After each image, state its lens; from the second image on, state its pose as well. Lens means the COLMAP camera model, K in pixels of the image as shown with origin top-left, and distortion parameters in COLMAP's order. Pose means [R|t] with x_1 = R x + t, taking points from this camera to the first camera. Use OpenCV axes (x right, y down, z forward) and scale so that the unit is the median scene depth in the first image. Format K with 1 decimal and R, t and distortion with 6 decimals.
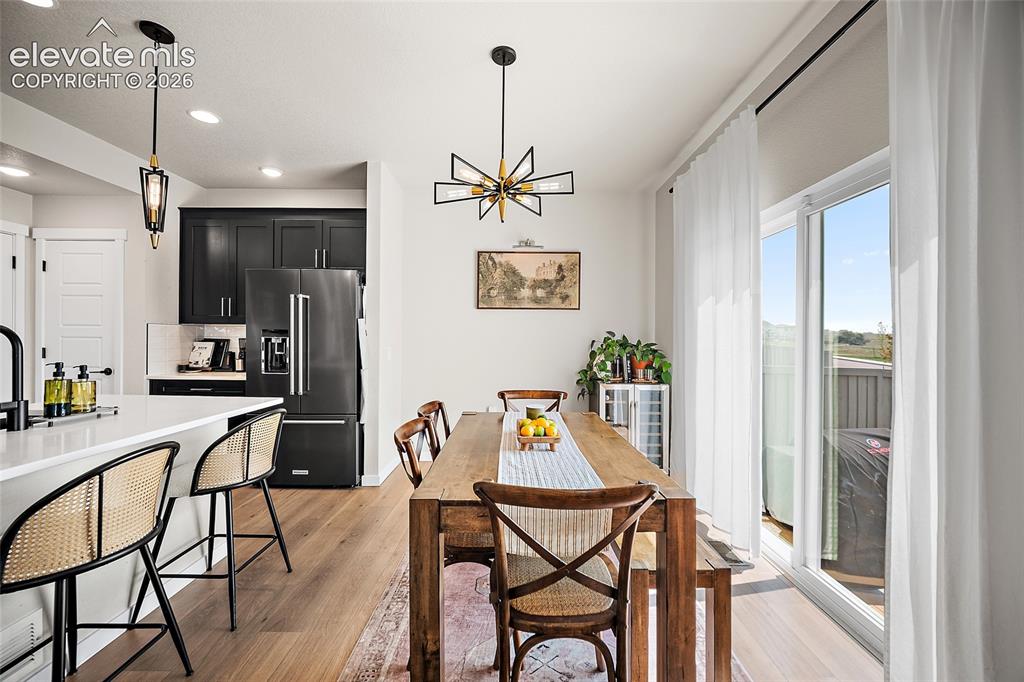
lens RADIAL K [[401.6, 0, 516.6], [0, 401.6, 338.9], [0, 0, 1]] dist [-0.002402, 0.000153]
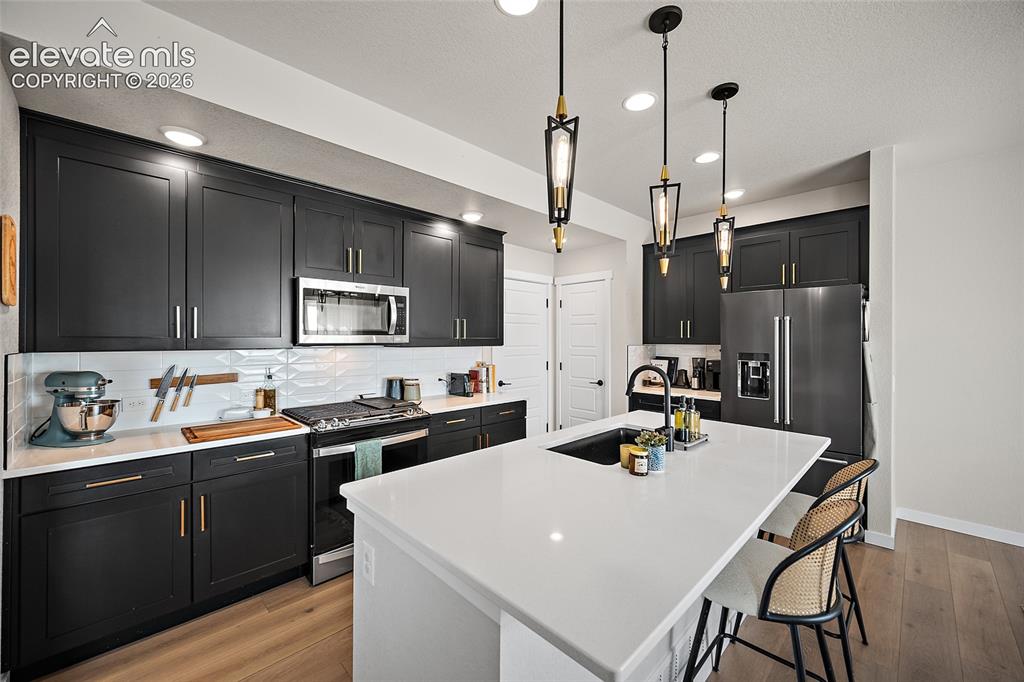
lens RADIAL K [[401.6, 0, 515.2], [0, 401.6, 338.0], [0, 0, 1]] dist [-0.002402, 0.000153]
pose [[0.707848, -0.009916, -0.706295, -0.281238], [0.002606, 0.999931, -0.011427, -0.044205], [0.706360, 0.006248, 0.707825, -0.090804]]
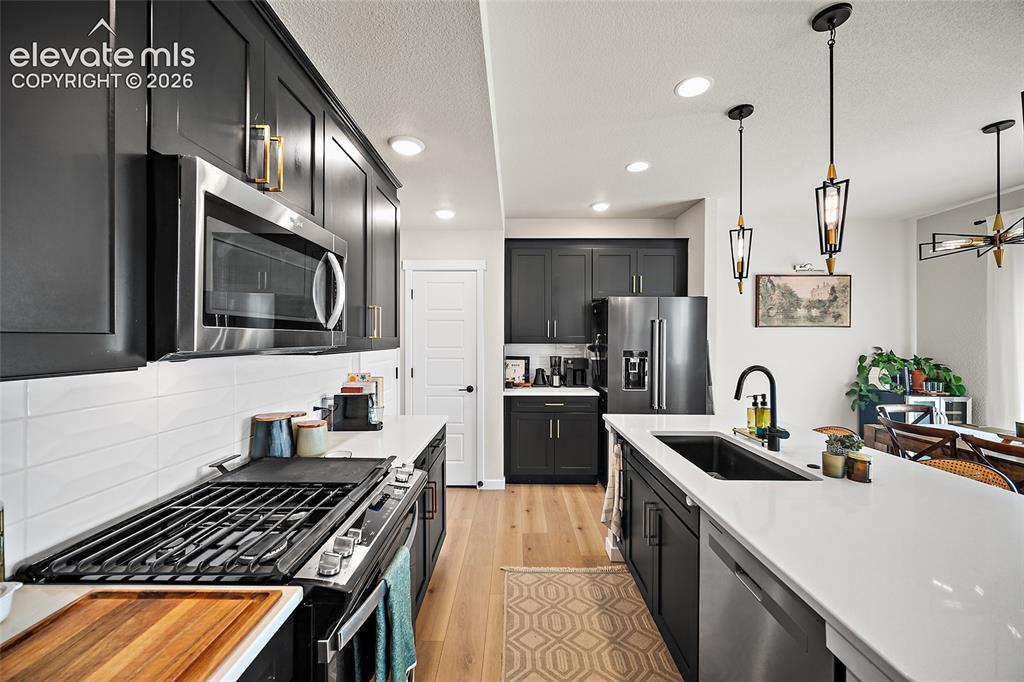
lens RADIAL K [[401.6, 0, 518.1], [0, 401.6, 341.9], [0, 0, 1]] dist [-0.002402, 0.000153]
pose [[0.999942, -0.006996, 0.008164, -0.820337], [0.006937, 0.999950, 0.007270, -0.050774], [-0.008215, -0.007213, 0.999940, -0.099733]]
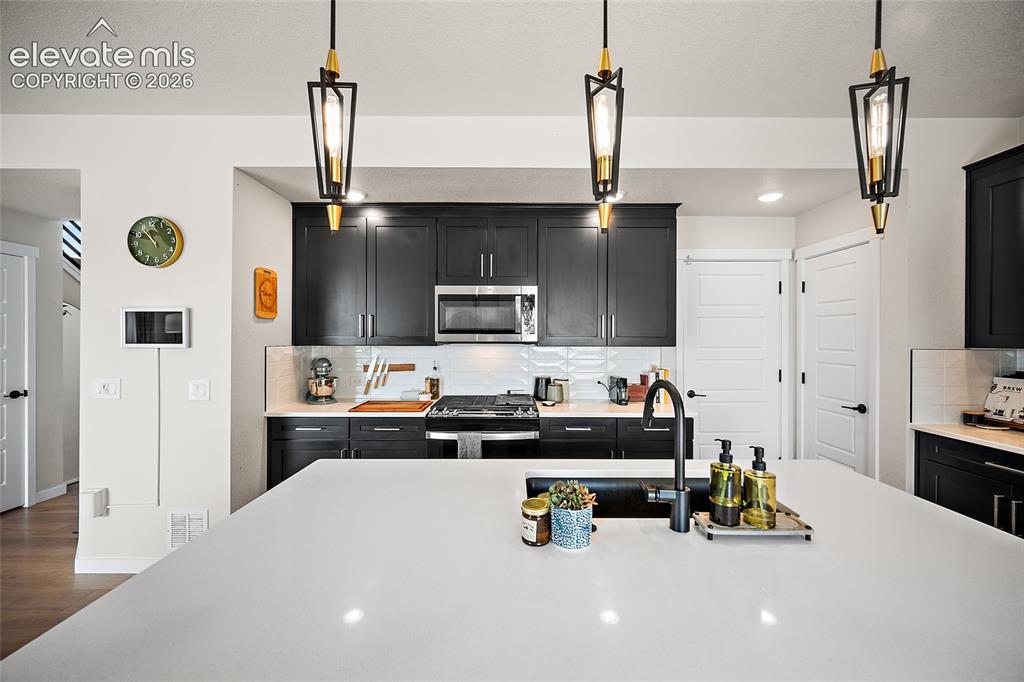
lens RADIAL K [[401.6, 0, 515.0], [0, 401.6, 337.9], [0, 0, 1]] dist [-0.002402, 0.000153]
pose [[0.004863, -0.008482, -0.999952, -0.209140], [-0.005168, 0.999950, -0.008507, -0.044744], [0.999975, 0.005210, 0.004819, 0.281493]]
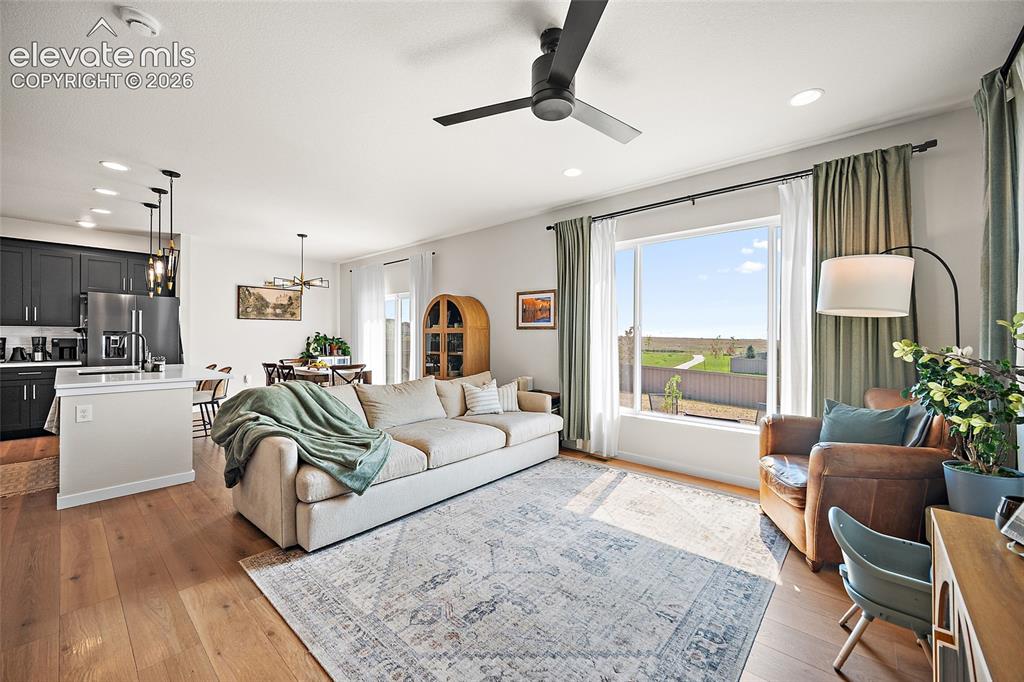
lens RADIAL K [[401.6, 0, 512.9], [0, 401.6, 335.8], [0, 0, 1]] dist [-0.002402, 0.000153]
pose [[0.658353, -0.004755, 0.752695, -0.666732], [0.003601, 0.999989, 0.003167, -0.003352], [-0.752701, 0.000626, 0.658362, -1.102744]]
